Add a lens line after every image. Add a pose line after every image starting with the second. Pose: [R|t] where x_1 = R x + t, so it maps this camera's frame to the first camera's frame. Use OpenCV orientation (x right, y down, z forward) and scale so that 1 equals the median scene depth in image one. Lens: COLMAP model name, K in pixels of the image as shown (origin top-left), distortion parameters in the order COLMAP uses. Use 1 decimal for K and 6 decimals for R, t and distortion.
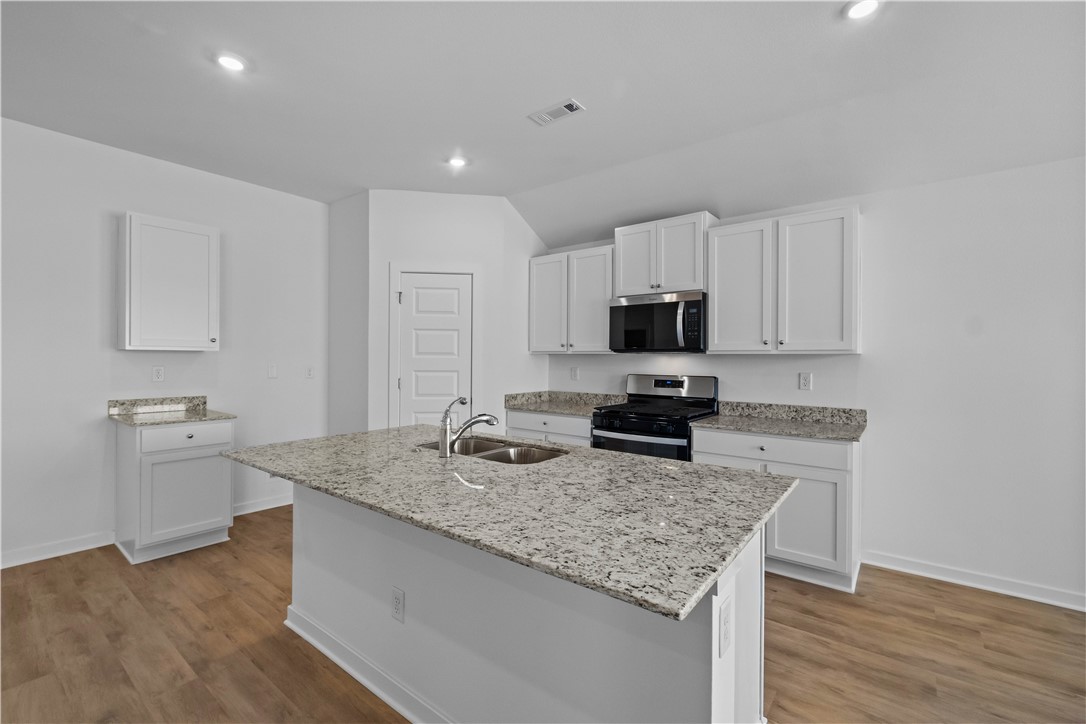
lens RADIAL K [[466.3, 0, 538.7], [0, 466.3, 357.1], [0, 0, 1]] dist [-0.000611, 0.000026]
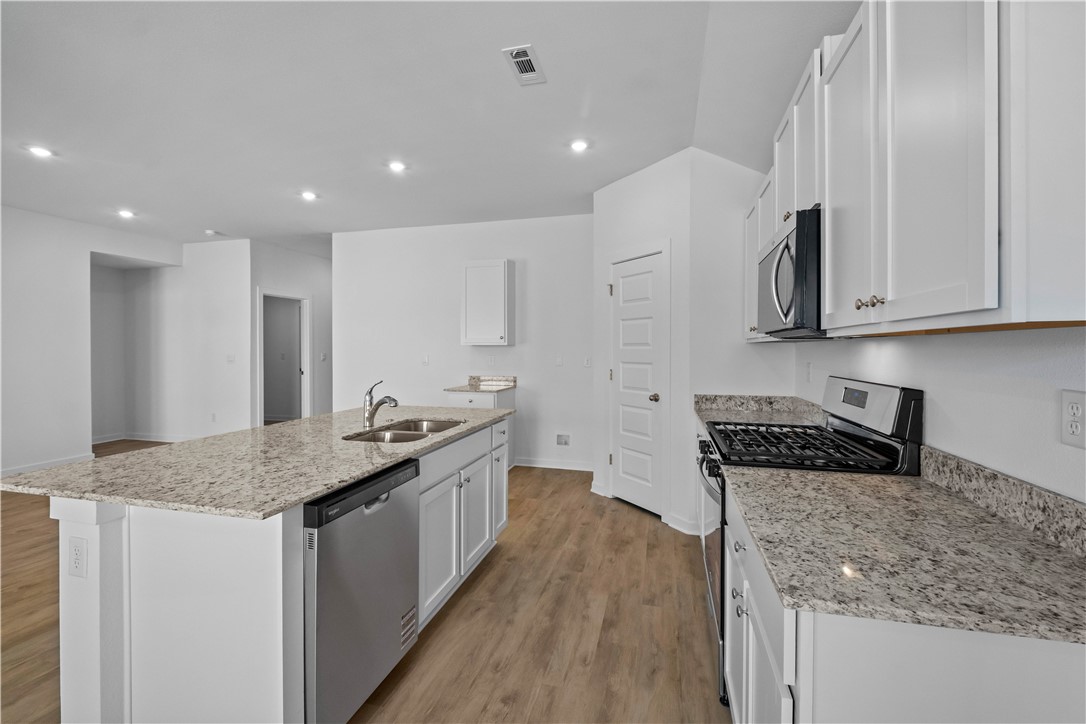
lens RADIAL K [[472.6, 0, 539.9], [0, 472.6, 350.3], [0, 0, 1]] dist [-0.000041, 0.000074]
pose [[0.390974, -0.003687, -0.920395, 0.617862], [0.005025, 0.999986, -0.001871, 0.005372], [0.920388, -0.003894, 0.390987, 0.481533]]
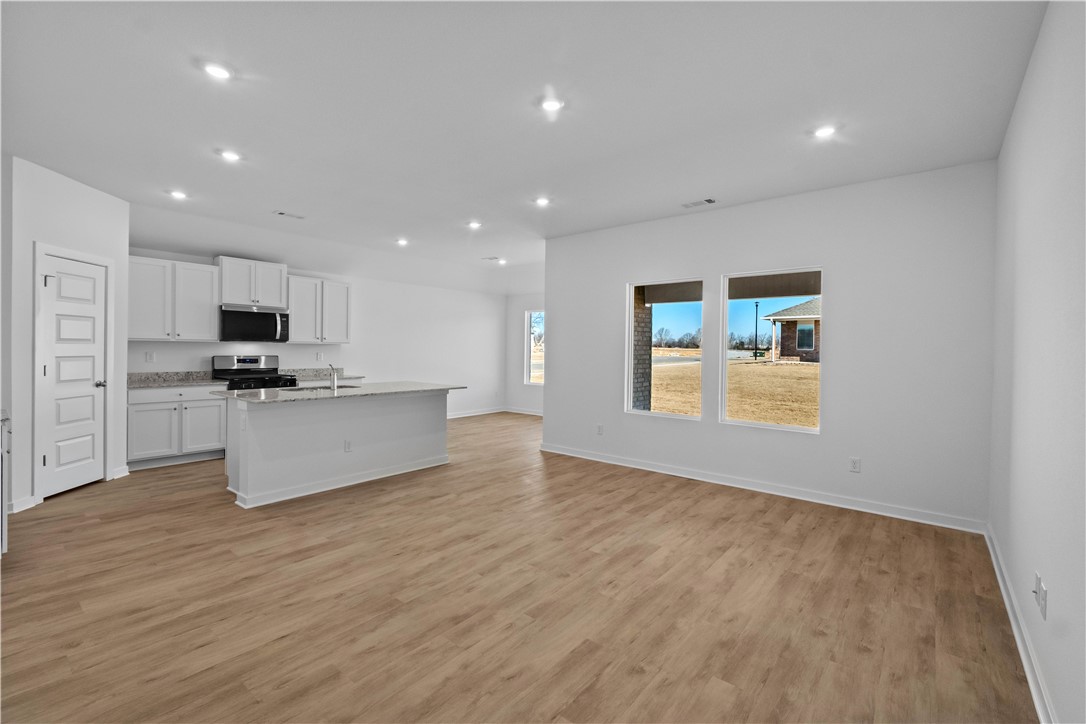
lens RADIAL K [[466.3, 0, 538.7], [0, 466.3, 357.1], [0, 0, 1]] dist [-0.000611, 0.000026]
pose [[0.028833, -0.023467, 0.999309, -1.302831], [-0.017471, 0.999560, 0.023977, -0.012504], [-0.999432, -0.018150, 0.028411, -0.040897]]
